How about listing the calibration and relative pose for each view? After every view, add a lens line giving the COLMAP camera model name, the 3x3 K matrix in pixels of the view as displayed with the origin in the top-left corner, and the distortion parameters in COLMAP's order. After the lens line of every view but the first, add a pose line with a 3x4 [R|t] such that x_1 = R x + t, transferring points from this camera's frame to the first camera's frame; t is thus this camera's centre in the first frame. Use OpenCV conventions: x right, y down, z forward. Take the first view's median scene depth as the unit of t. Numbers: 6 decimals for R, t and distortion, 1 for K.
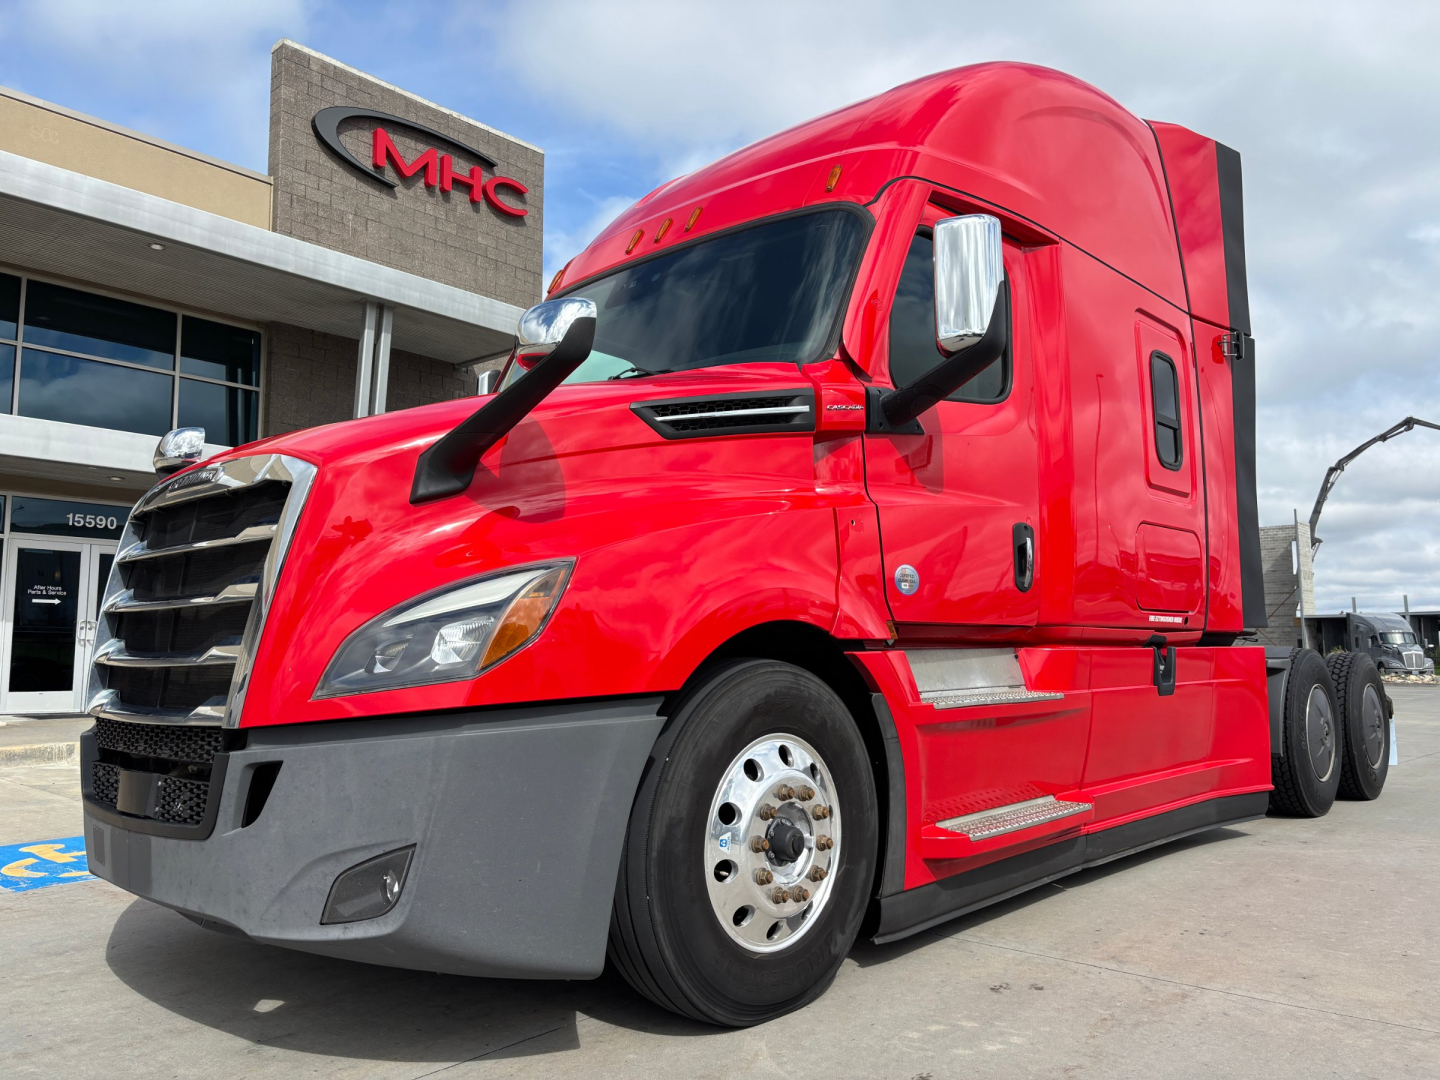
lens RADIAL K [[1094.6, 0, 720.0], [0, 1094.6, 540.0], [0, 0, 1]] dist [0.072009, -0.094959]
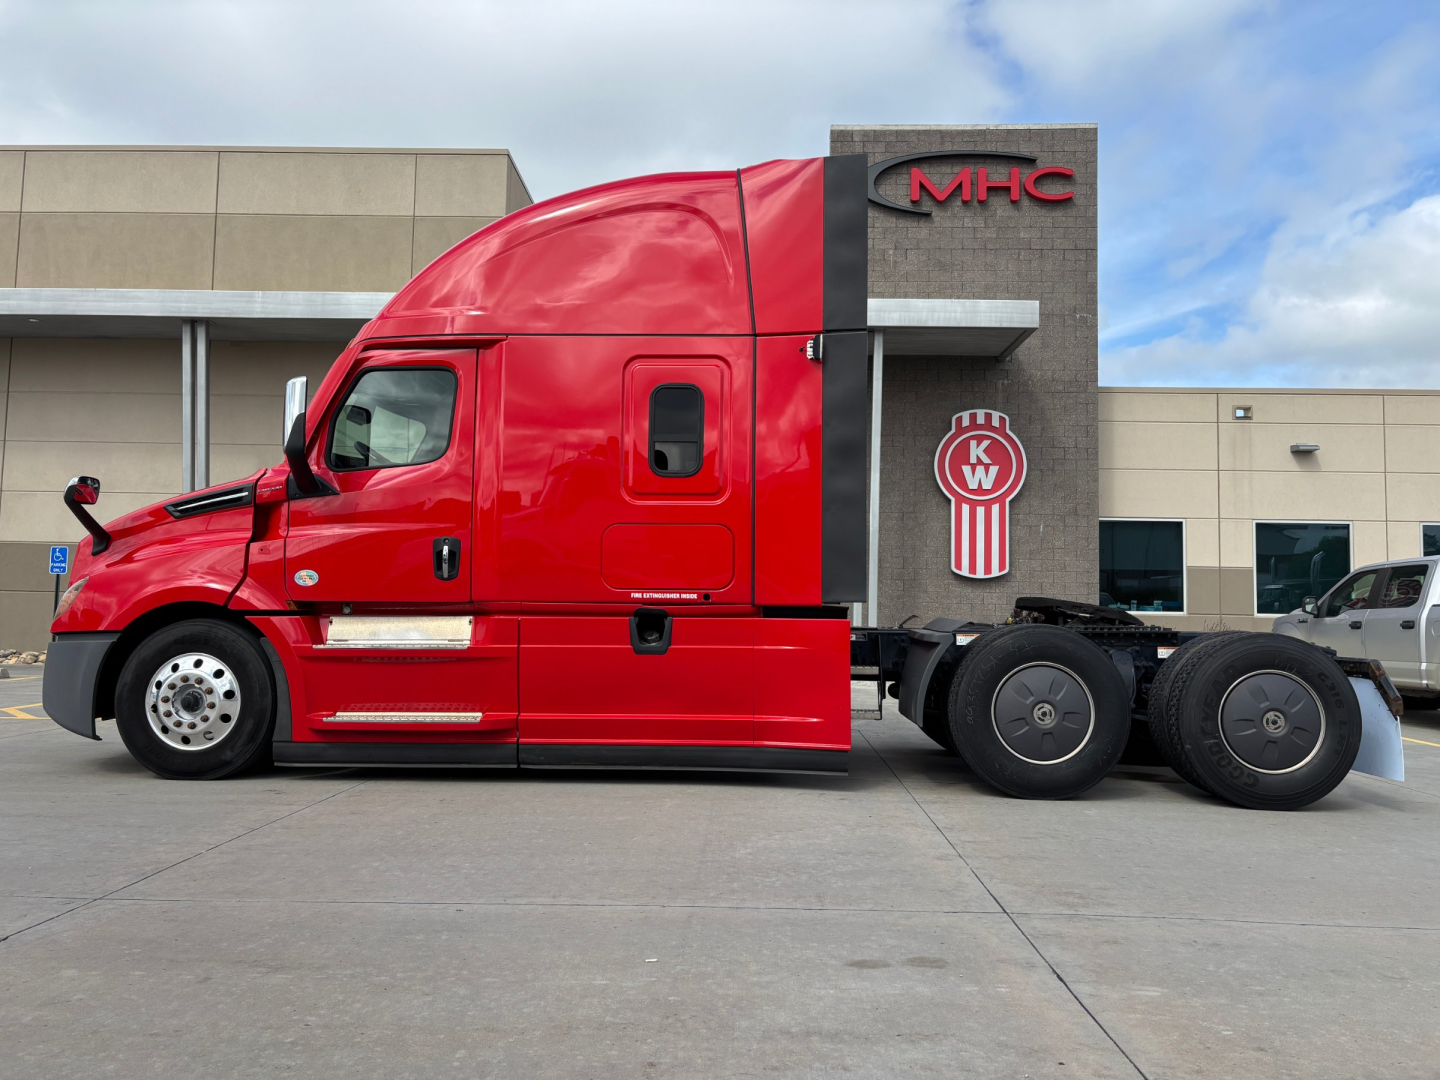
lens RADIAL K [[1113.6, 0, 727.1], [0, 1113.6, 539.1], [0, 0, 1]] dist [0.006501, -0.008372]
pose [[0.641803, -0.035691, -0.766038, 0.641781], [0.060318, 0.998171, 0.004029, 0.001950], [0.764494, -0.048792, 0.642782, 0.107418]]
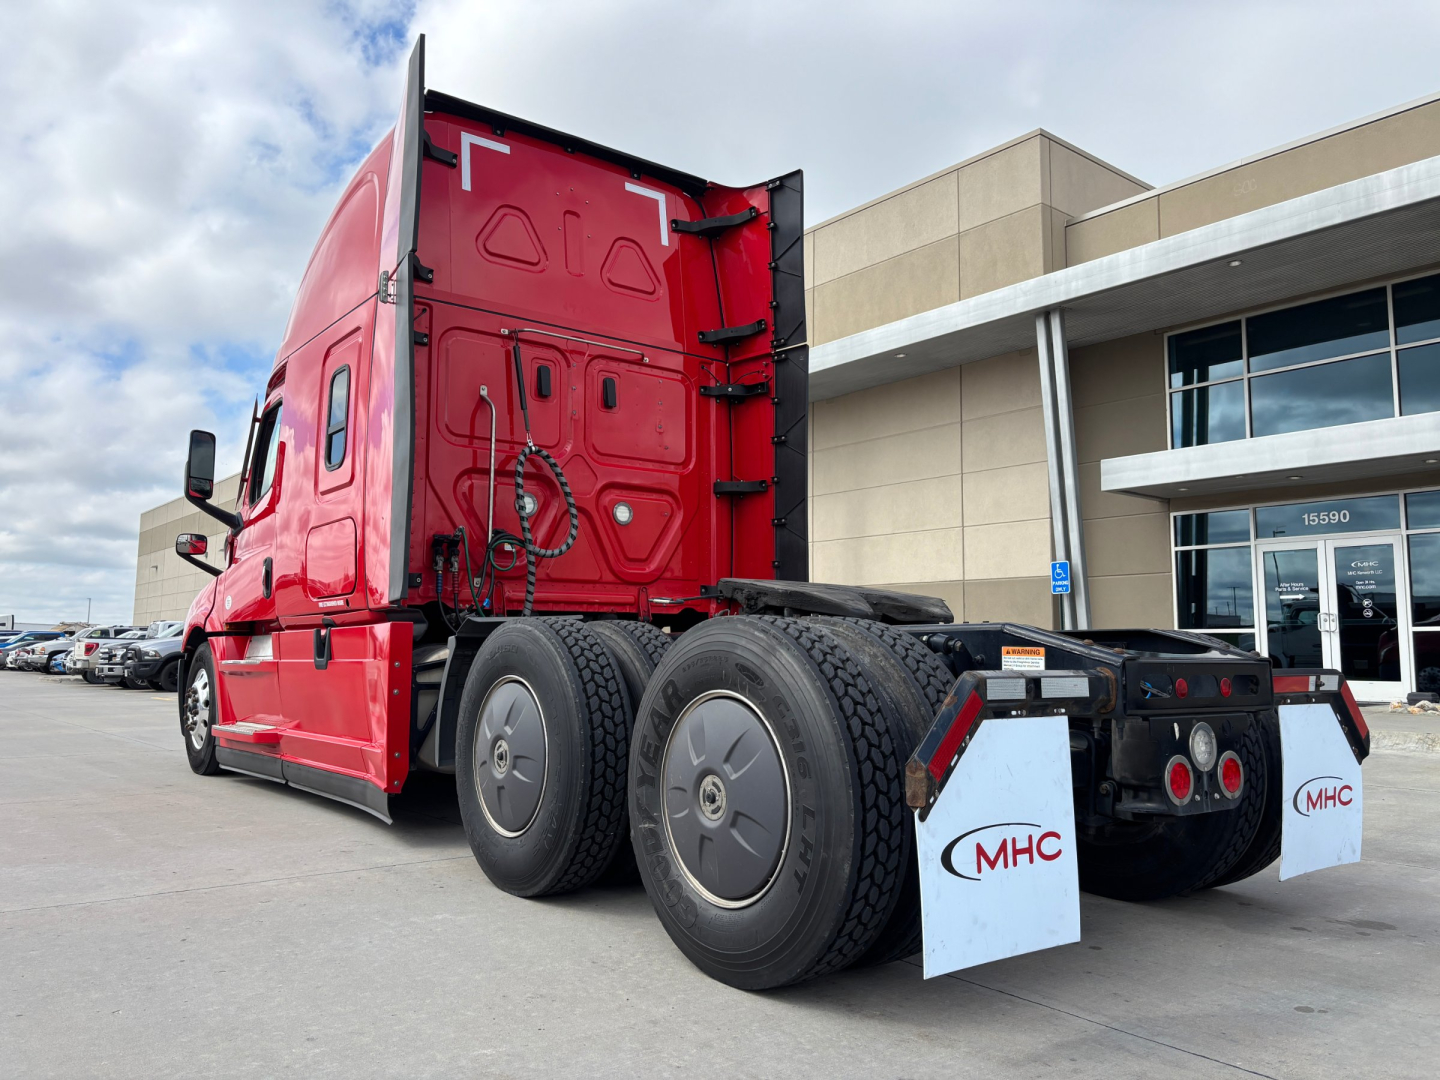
lens RADIAL K [[1113.6, 0, 727.1], [0, 1113.6, 539.1], [0, 0, 1]] dist [0.006501, -0.008372]
pose [[-0.183223, -0.100388, -0.977932, 0.648929], [0.101988, 0.987464, -0.120475, 0.083034], [0.977767, -0.121811, -0.170688, 0.720436]]
